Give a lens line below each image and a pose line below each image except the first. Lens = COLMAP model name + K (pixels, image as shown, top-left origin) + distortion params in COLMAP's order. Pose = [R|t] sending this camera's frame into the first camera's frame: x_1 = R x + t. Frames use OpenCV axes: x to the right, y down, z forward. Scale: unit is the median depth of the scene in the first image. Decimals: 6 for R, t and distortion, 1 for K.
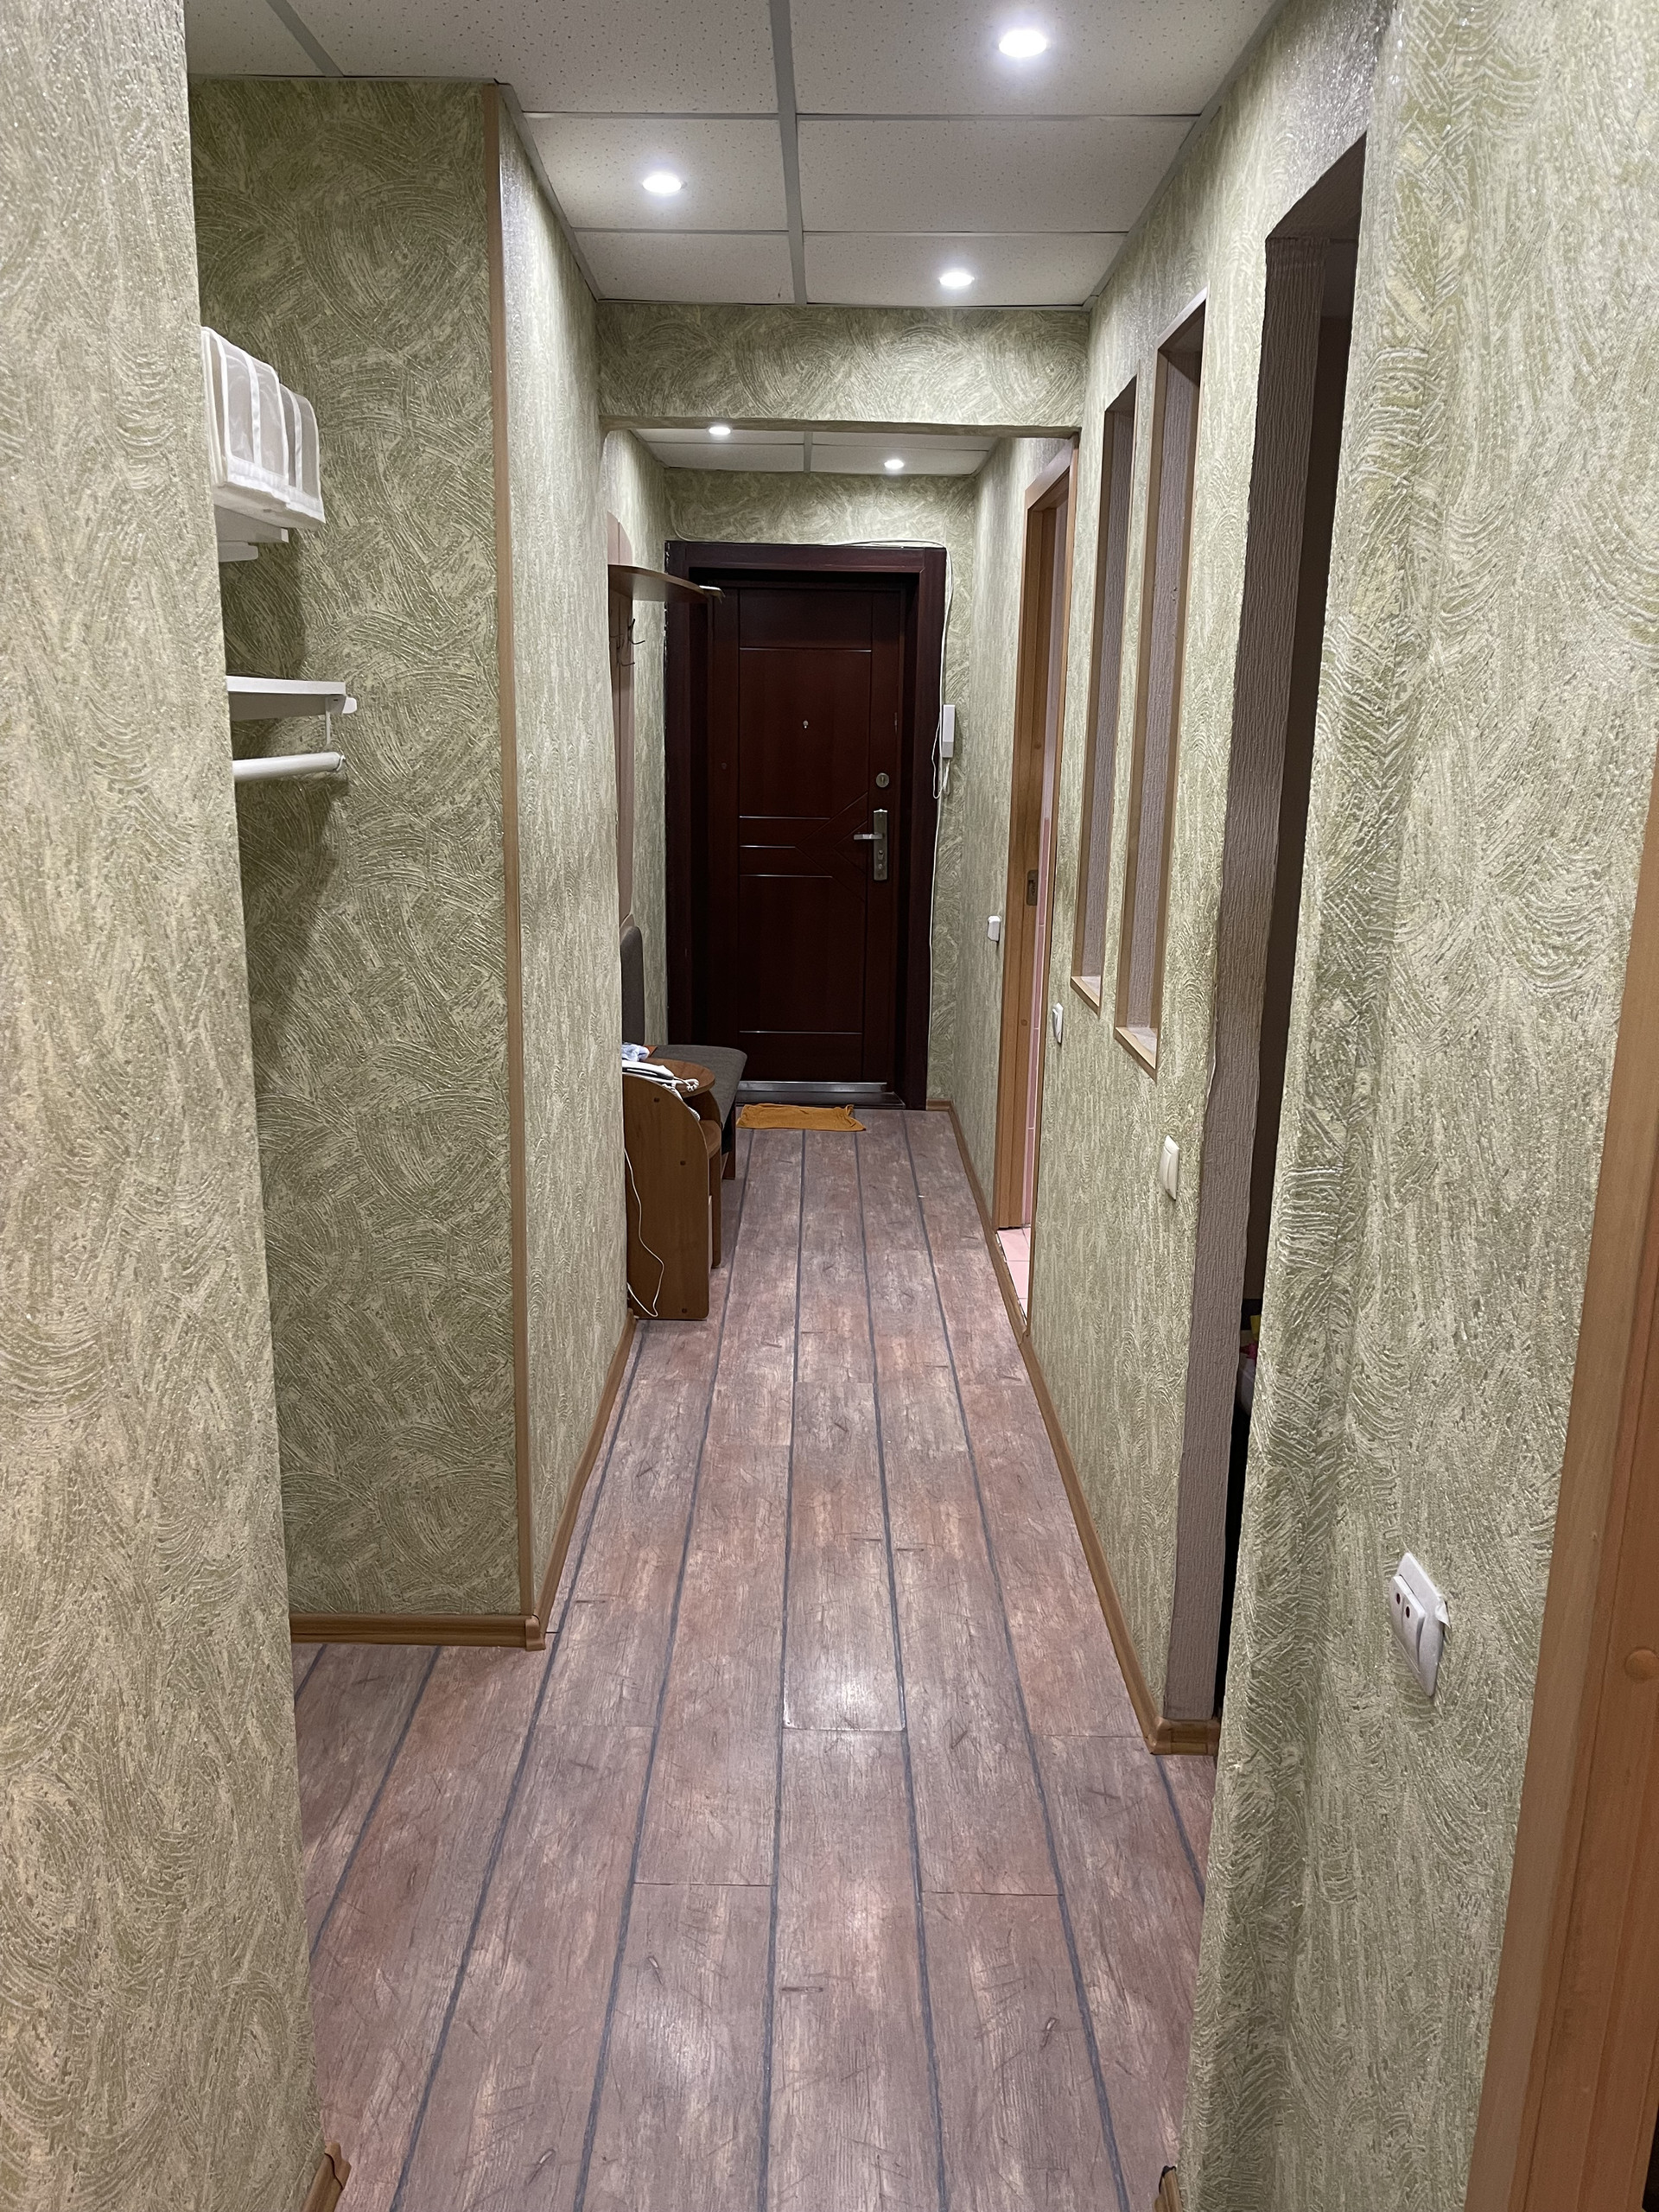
lens RADIAL K [[1673.7, 0, 814.7], [0, 1673.7, 1127.0], [0, 0, 1]] dist [0.008653, 0.009139]
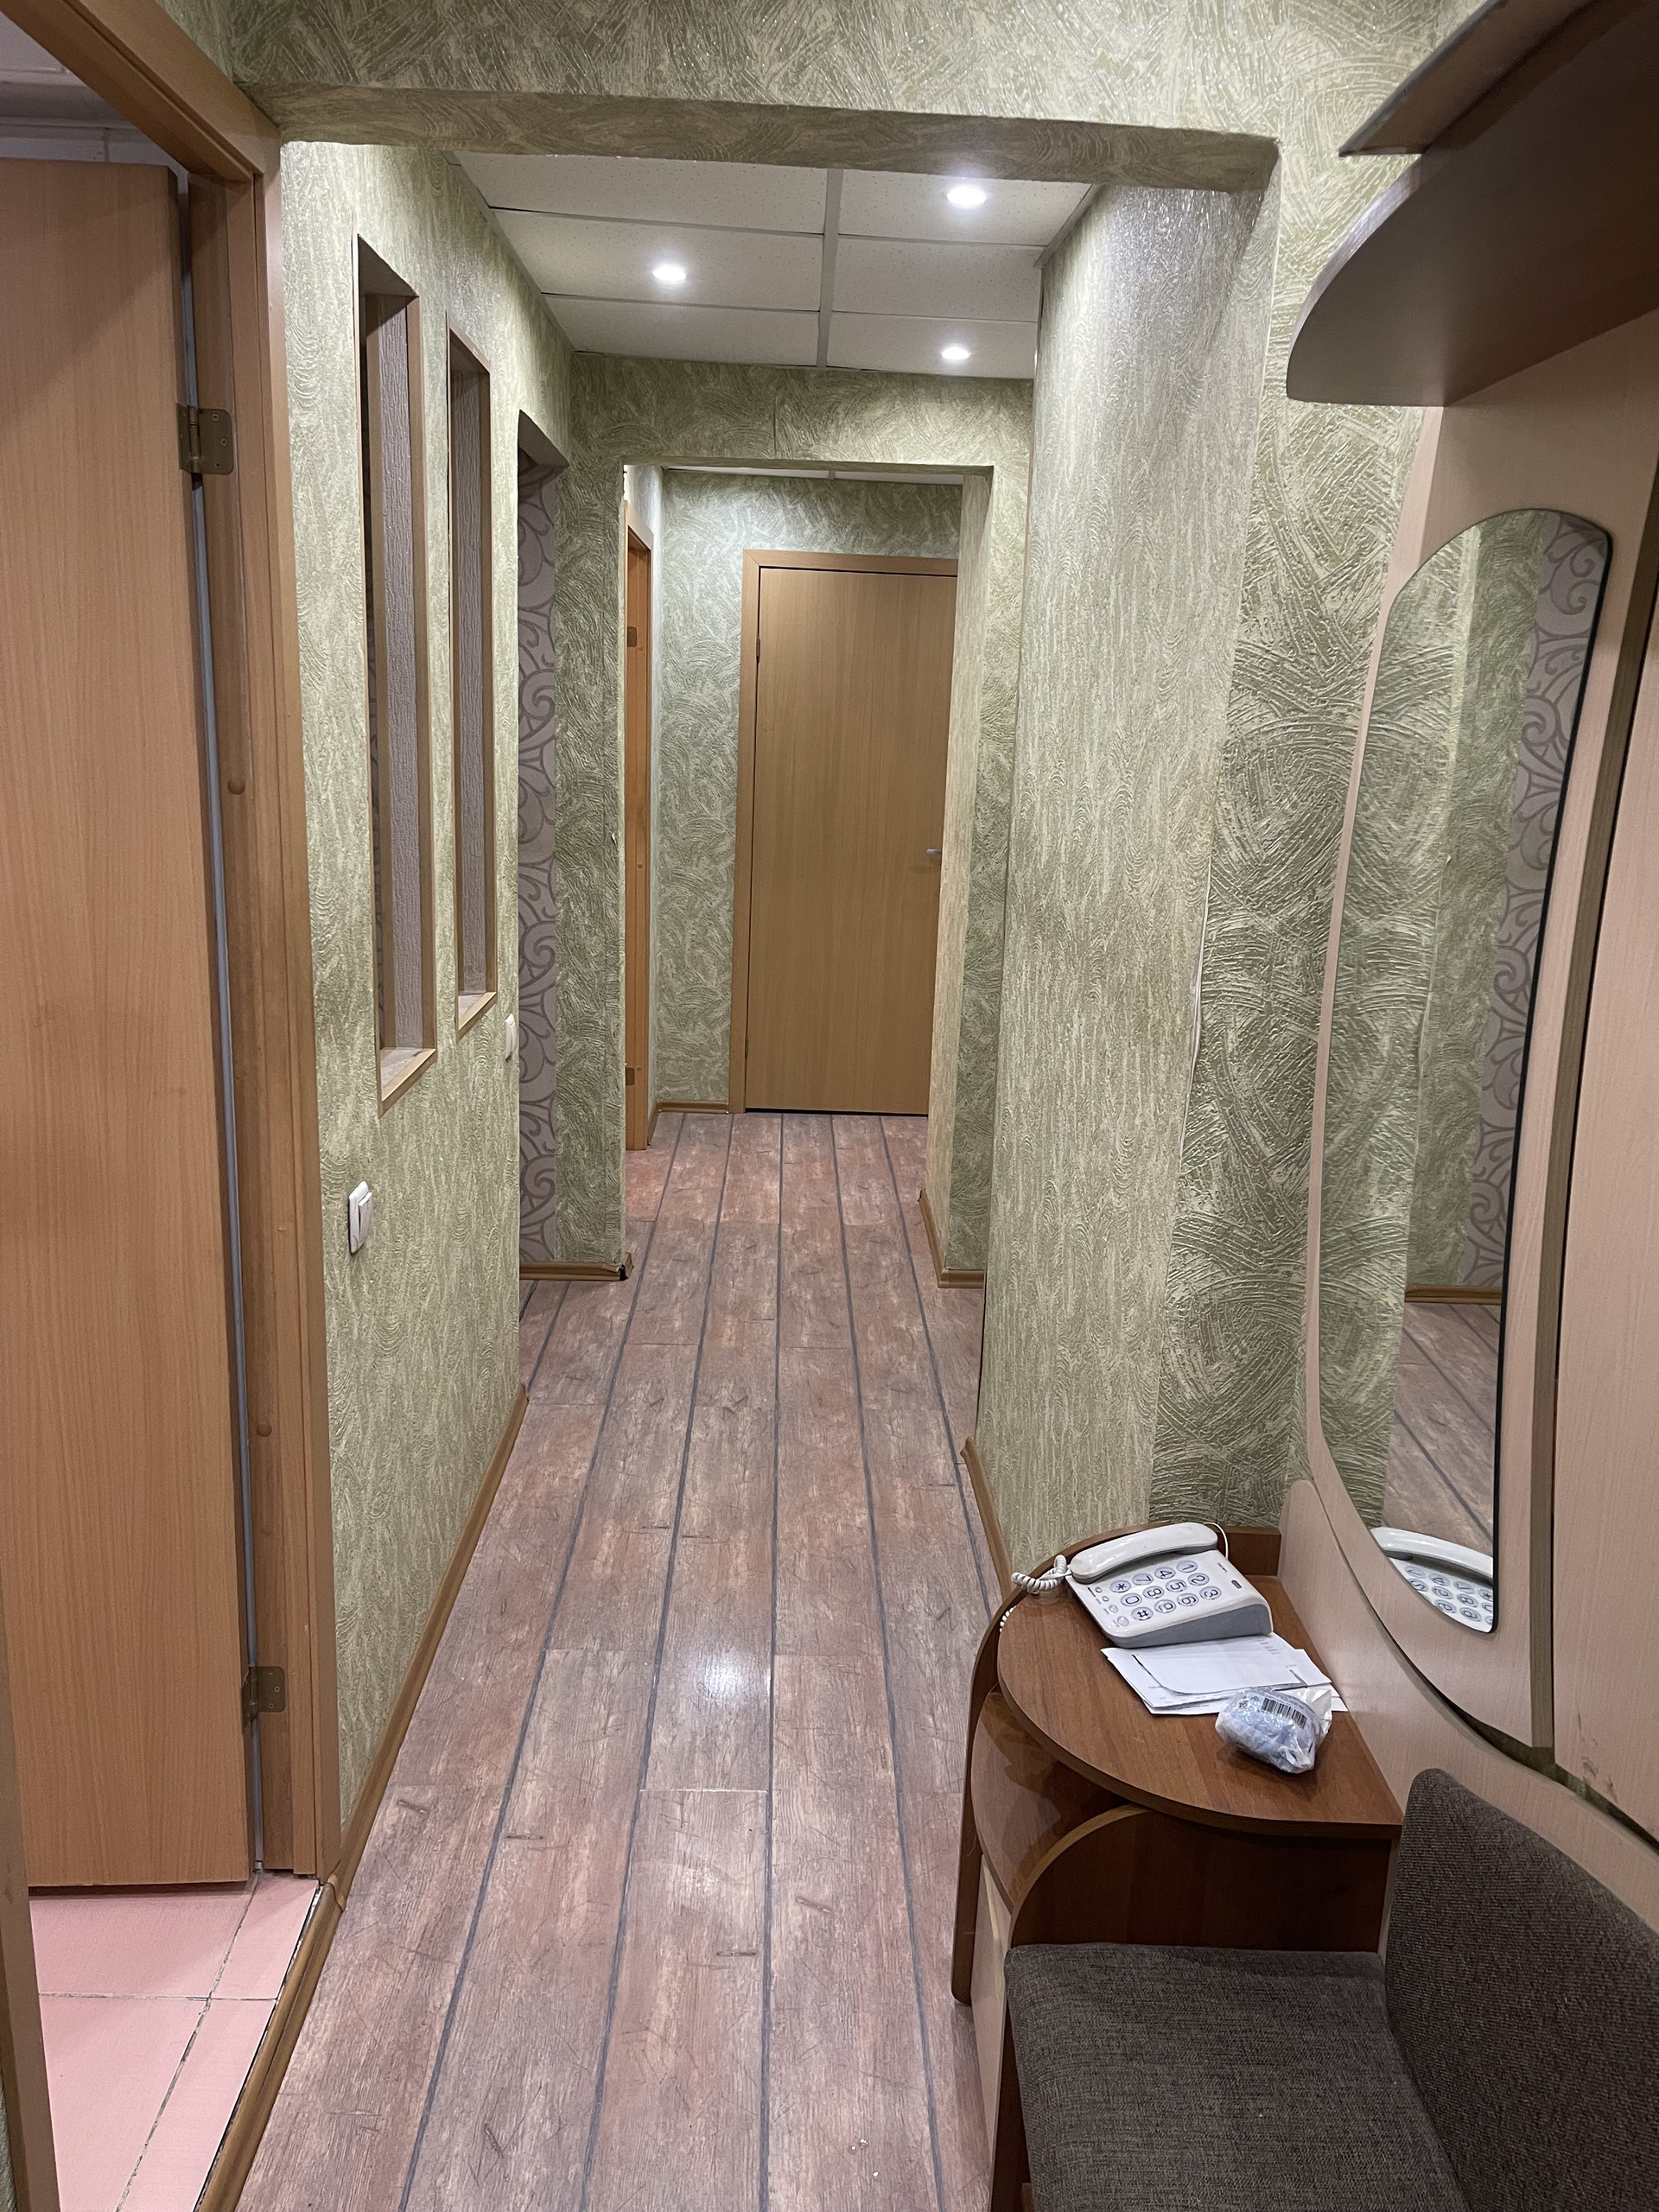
lens RADIAL K [[1673.7, 0, 826.1], [0, 1673.7, 1102.7], [0, 0, 1]] dist [0.008653, 0.009139]
pose [[-0.997798, -0.053892, -0.038673, 0.007490], [-0.065616, 0.887365, 0.456376, -0.523775], [0.009722, 0.457908, -0.888946, 2.068149]]
